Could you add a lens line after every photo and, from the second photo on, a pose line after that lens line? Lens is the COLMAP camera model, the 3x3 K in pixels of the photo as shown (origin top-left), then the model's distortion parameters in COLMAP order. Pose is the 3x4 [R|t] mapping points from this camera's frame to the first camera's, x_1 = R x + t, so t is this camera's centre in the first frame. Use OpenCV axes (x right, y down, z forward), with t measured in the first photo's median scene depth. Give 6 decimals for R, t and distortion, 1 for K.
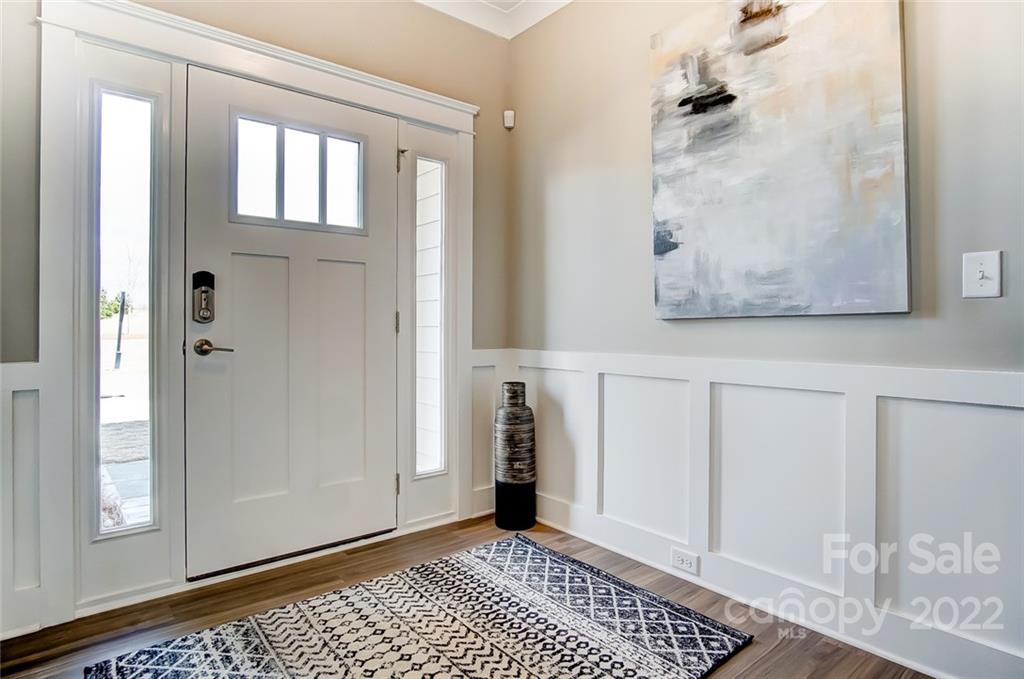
lens RADIAL K [[558.4, 0, 511.0], [0, 558.4, 329.7], [0, 0, 1]] dist [-0.027267, 0.005921]
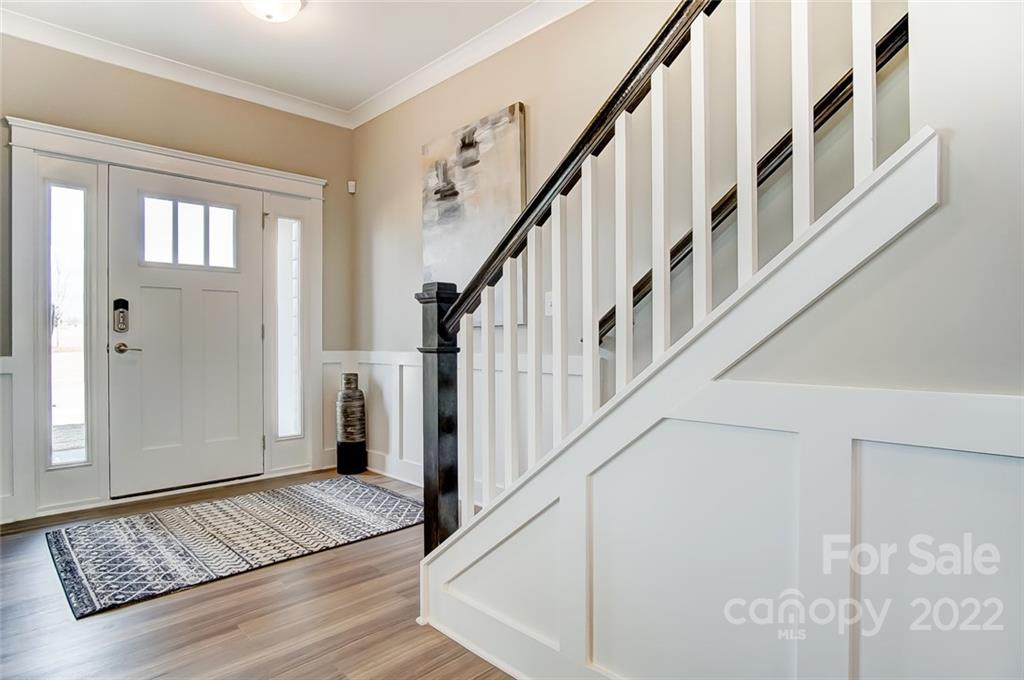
lens RADIAL K [[558.4, 0, 512.9], [0, 558.4, 344.6], [0, 0, 1]] dist [-0.027267, 0.005921]
pose [[0.996525, -0.005026, 0.083137, 0.398846], [0.004613, 0.999976, 0.005160, 0.018715], [-0.083161, -0.004758, 0.996525, -0.613734]]
